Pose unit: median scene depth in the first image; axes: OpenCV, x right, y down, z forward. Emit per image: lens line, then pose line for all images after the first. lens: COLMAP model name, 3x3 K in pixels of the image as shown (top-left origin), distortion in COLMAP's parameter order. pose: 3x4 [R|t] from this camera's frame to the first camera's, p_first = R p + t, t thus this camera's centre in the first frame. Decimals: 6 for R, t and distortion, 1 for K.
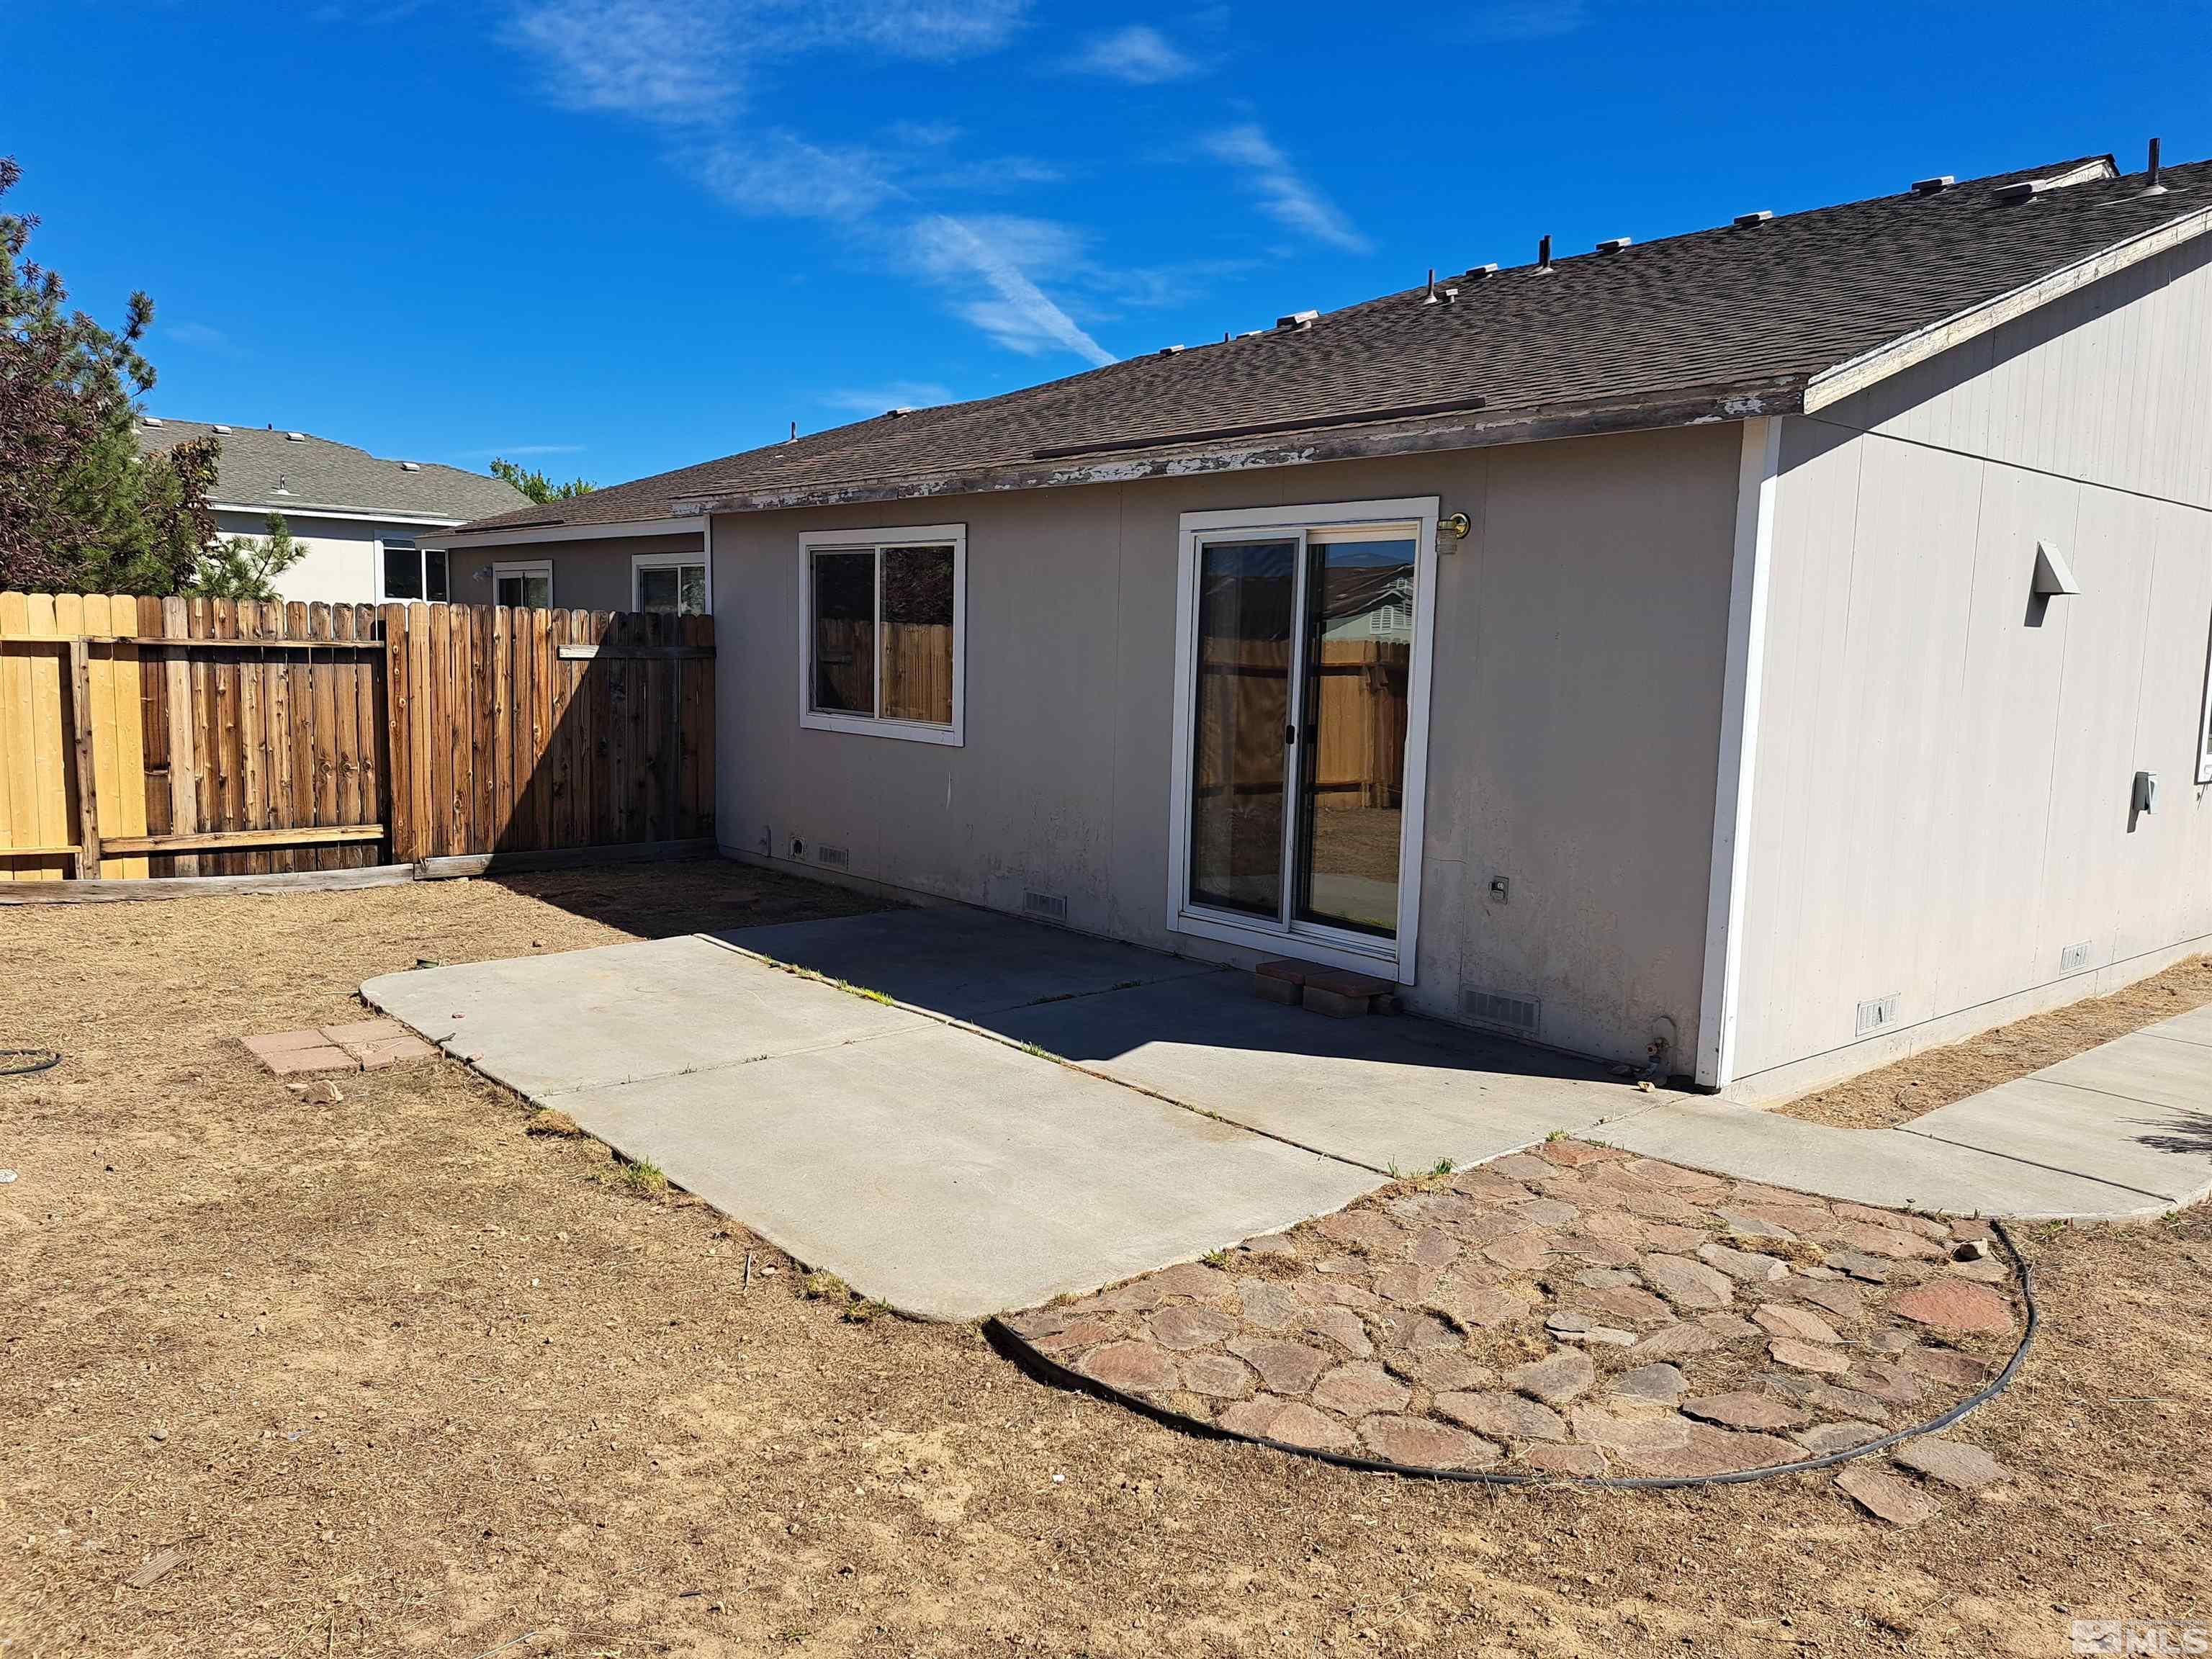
lens RADIAL K [[1569.4, 0, 1111.5], [0, 1569.4, 834.0], [0, 0, 1]] dist [0.029218, -0.005778]
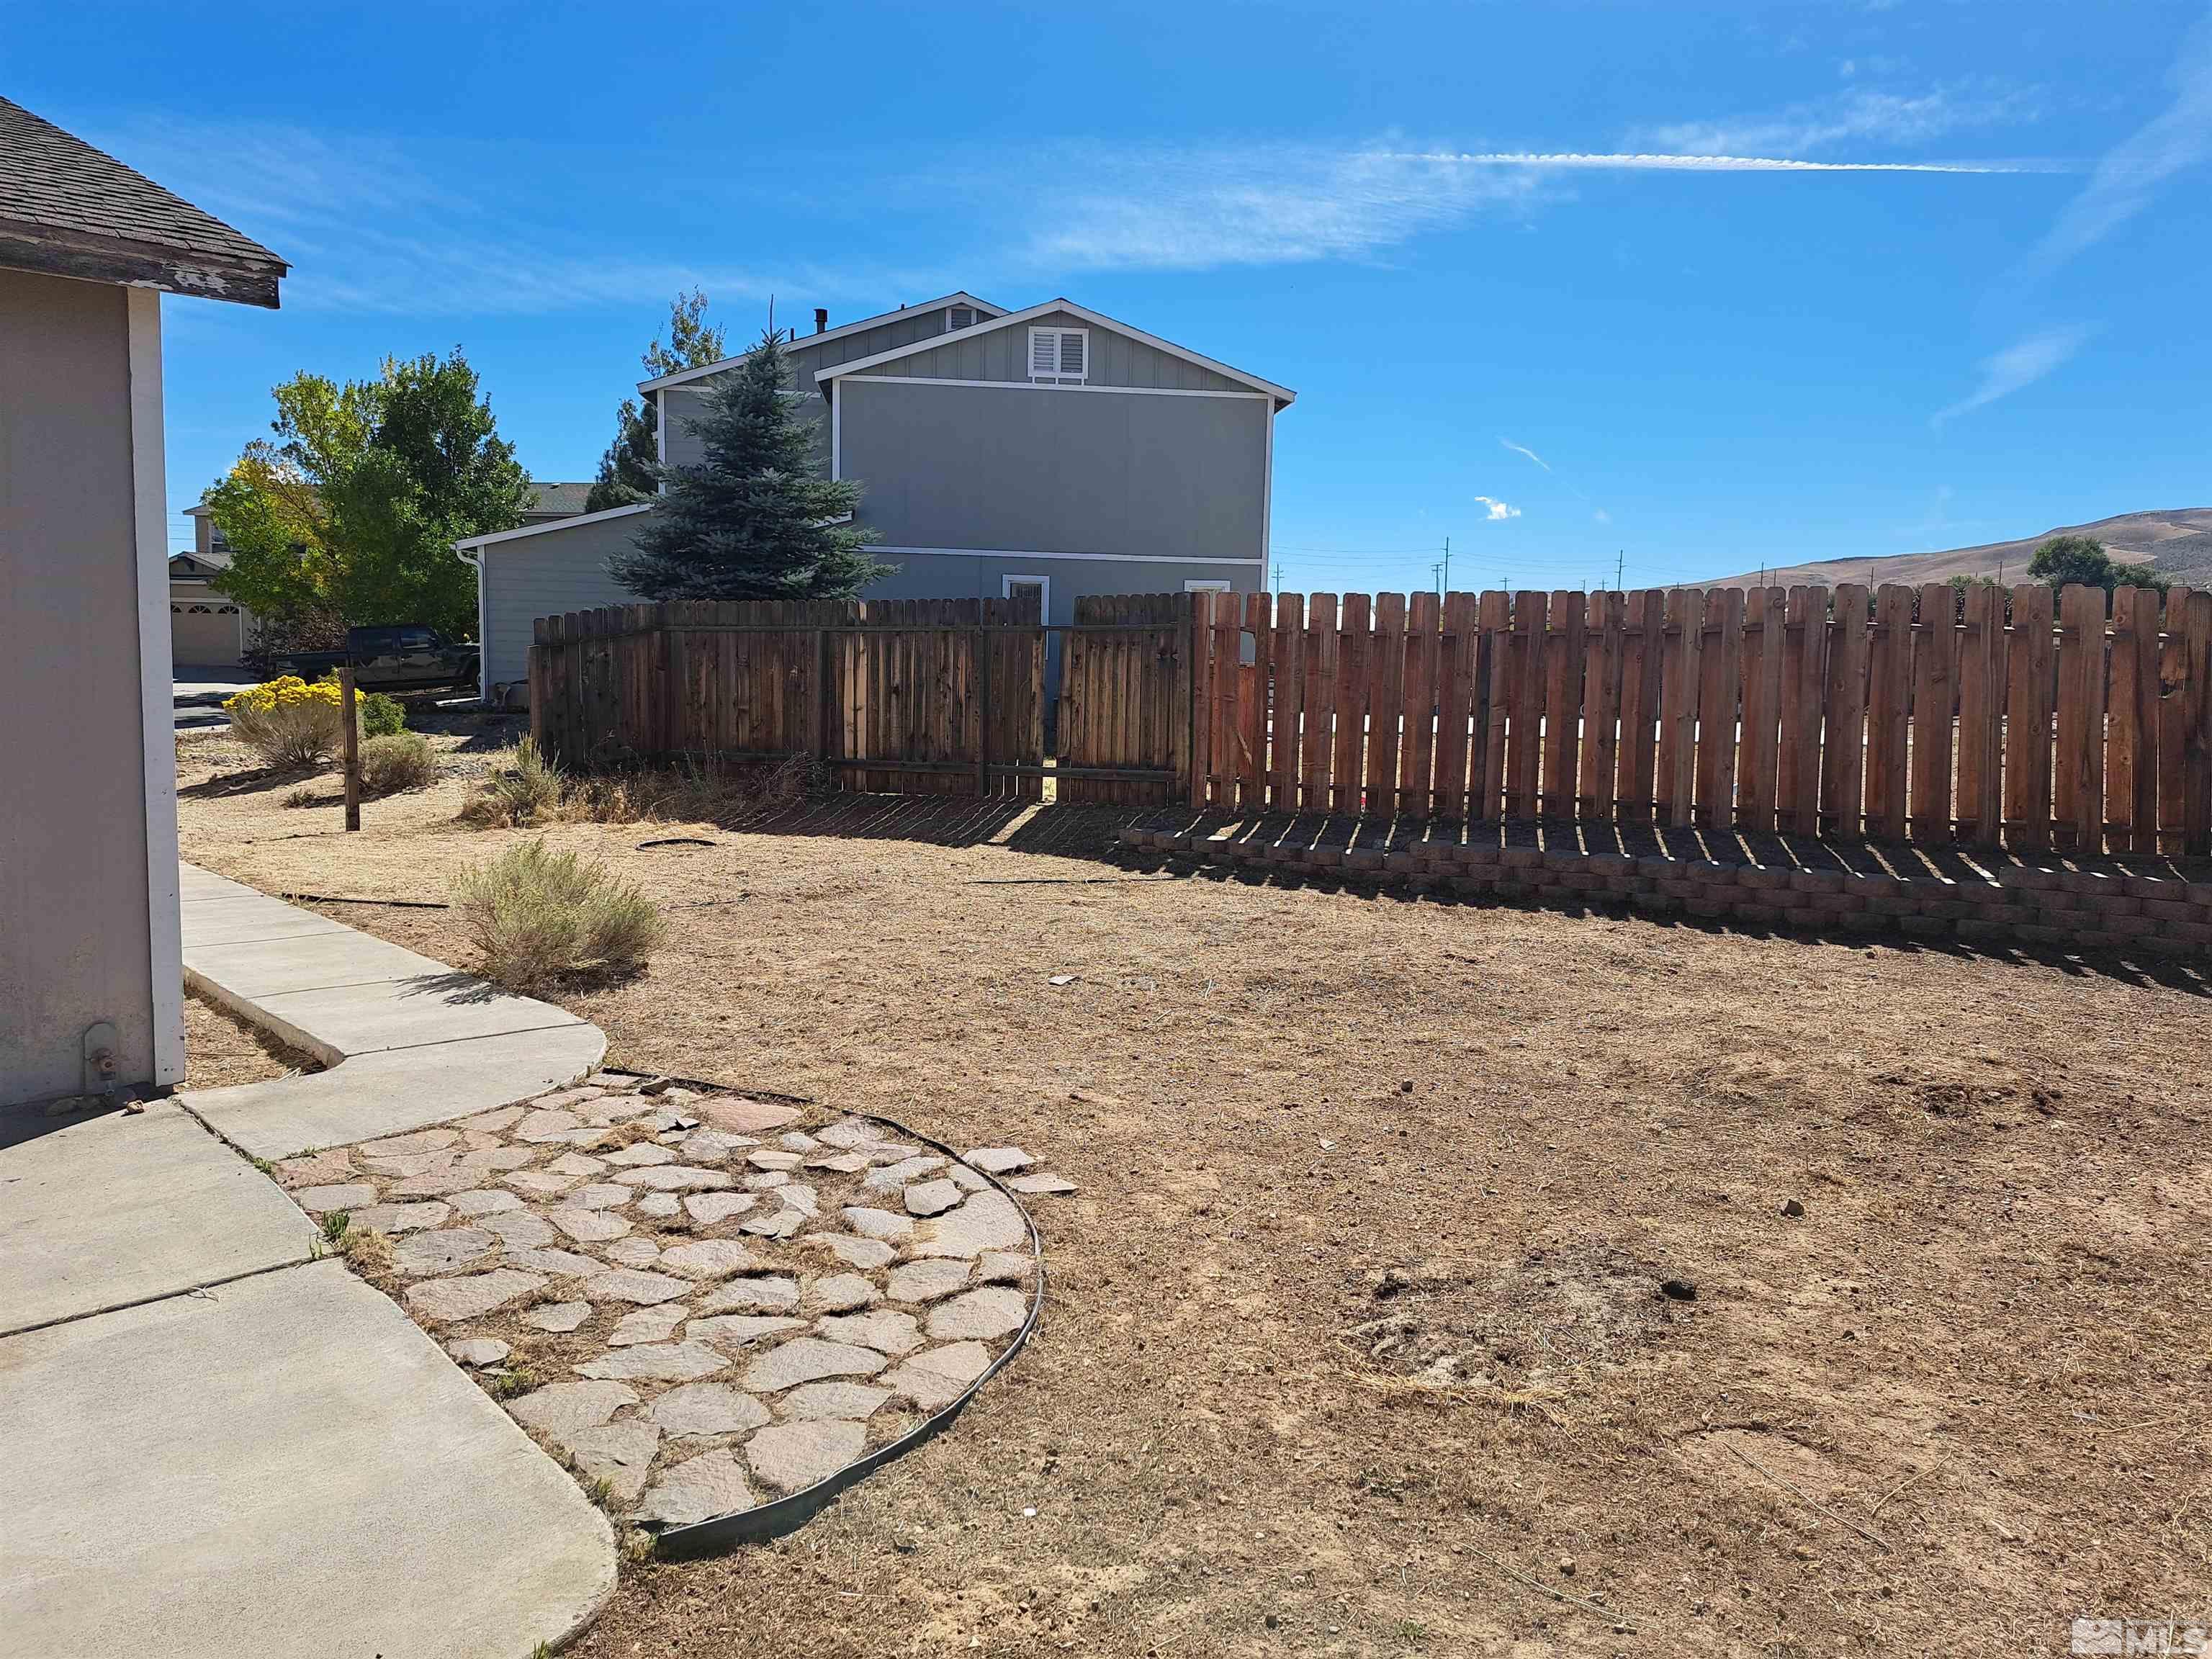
lens RADIAL K [[1569.4, 0, 1107.0], [0, 1569.4, 824.0], [0, 0, 1]] dist [0.029218, -0.005778]
pose [[-0.041242, -0.136674, 0.989757, -0.280234], [0.093490, 0.985726, 0.140013, -0.030034], [-0.994766, 0.098307, -0.027876, 0.307856]]
